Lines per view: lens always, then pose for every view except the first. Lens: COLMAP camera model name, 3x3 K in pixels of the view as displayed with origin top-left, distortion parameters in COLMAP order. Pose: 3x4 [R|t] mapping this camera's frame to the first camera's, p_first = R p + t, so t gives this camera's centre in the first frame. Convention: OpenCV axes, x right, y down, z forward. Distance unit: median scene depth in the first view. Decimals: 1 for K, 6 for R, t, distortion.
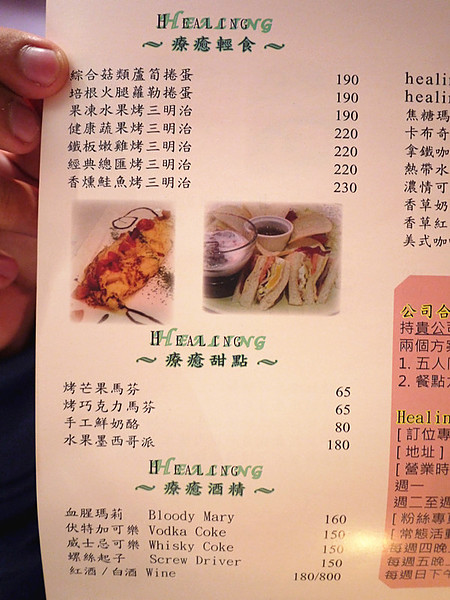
lens RADIAL K [[485.4, 0, 225.2], [0, 485.4, 262.8], [0, 0, 1]] dist [-0.080779, 0.063231]
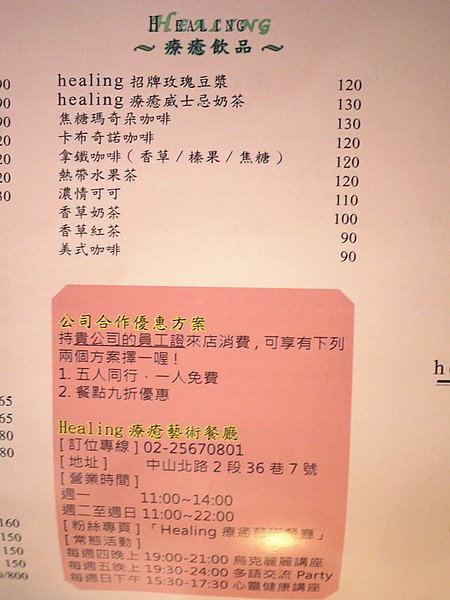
lens RADIAL K [[488.7, 0, 225.0], [0, 488.7, 300.0], [0, 0, 1]] dist [-0.079607, 0.023649]
pose [[0.999586, -0.000195, -0.028758, 0.734490], [0.001859, 0.998323, 0.057865, 0.000422], [0.028699, -0.057894, 0.997910, 0.020857]]
